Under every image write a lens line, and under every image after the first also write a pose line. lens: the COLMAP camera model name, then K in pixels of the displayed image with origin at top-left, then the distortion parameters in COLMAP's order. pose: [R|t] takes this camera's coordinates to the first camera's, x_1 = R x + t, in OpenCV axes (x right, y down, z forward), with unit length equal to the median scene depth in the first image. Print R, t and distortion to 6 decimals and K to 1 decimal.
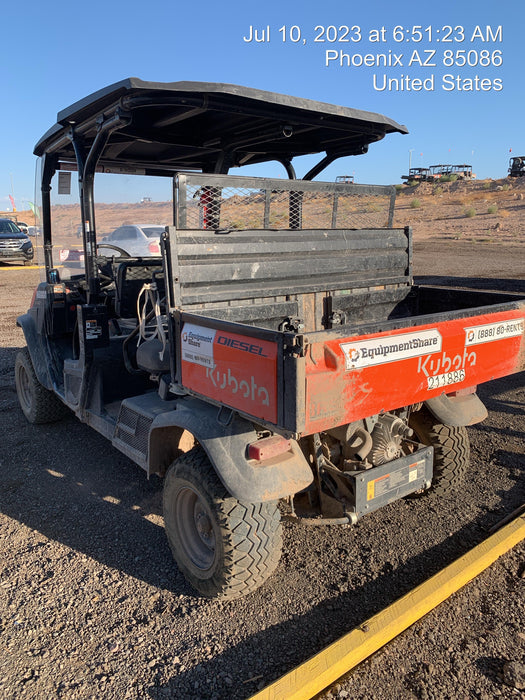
lens RADIAL K [[534.1, 0, 258.9], [0, 534.1, 337.8], [0, 0, 1]] dist [0.029891, -0.000361]
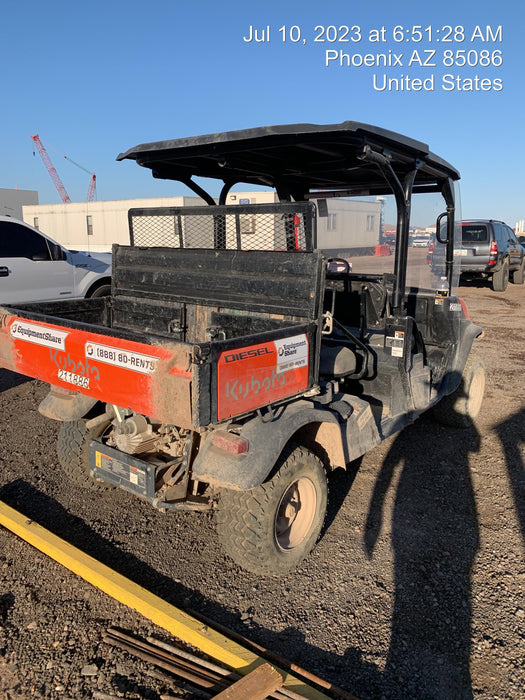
lens RADIAL K [[534.1, 0, 258.9], [0, 534.1, 337.8], [0, 0, 1]] dist [0.029891, -0.000361]
pose [[0.240947, 0.186605, -0.952430, 1.491460], [-0.204015, 0.969154, 0.138269, -0.244360], [0.948853, 0.160995, 0.271585, 1.018948]]
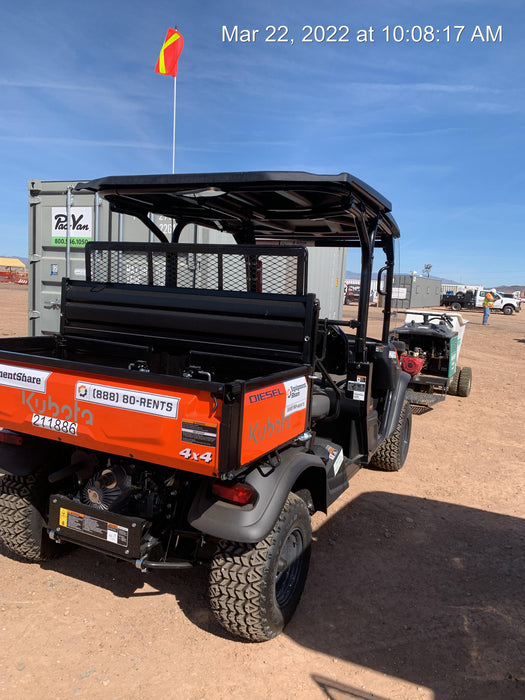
lens RADIAL K [[548.1, 0, 263.5], [0, 548.1, 338.2], [0, 0, 1]] dist [0.005408, -0.000344]
pose [[0.463541, 0.107141, -0.879574, 1.403241], [-0.233200, 0.972419, -0.004447, -0.167529], [0.854838, 0.207178, 0.475741, 0.782240]]
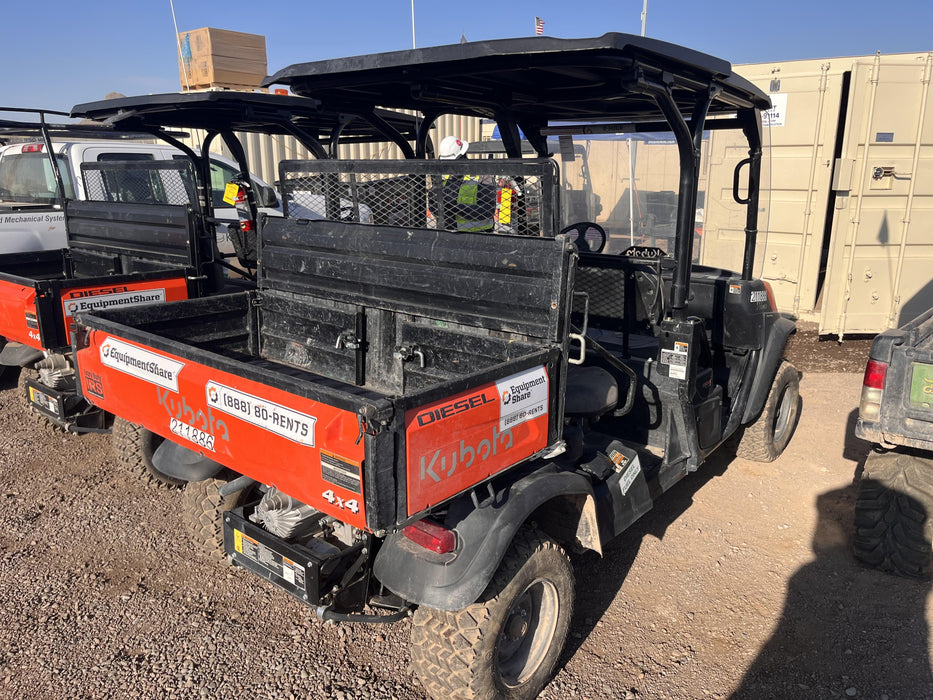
lens RADIAL K [[702.5, 0, 474.3], [0, 702.5, 347.3], [0, 0, 1]] dist [0.013668, 0.003062]
pose [[0.237018, 0.243334, -0.940537, 1.322220], [-0.197648, 0.959955, 0.198550, -0.312594], [0.951187, 0.138836, 0.275622, 1.055407]]
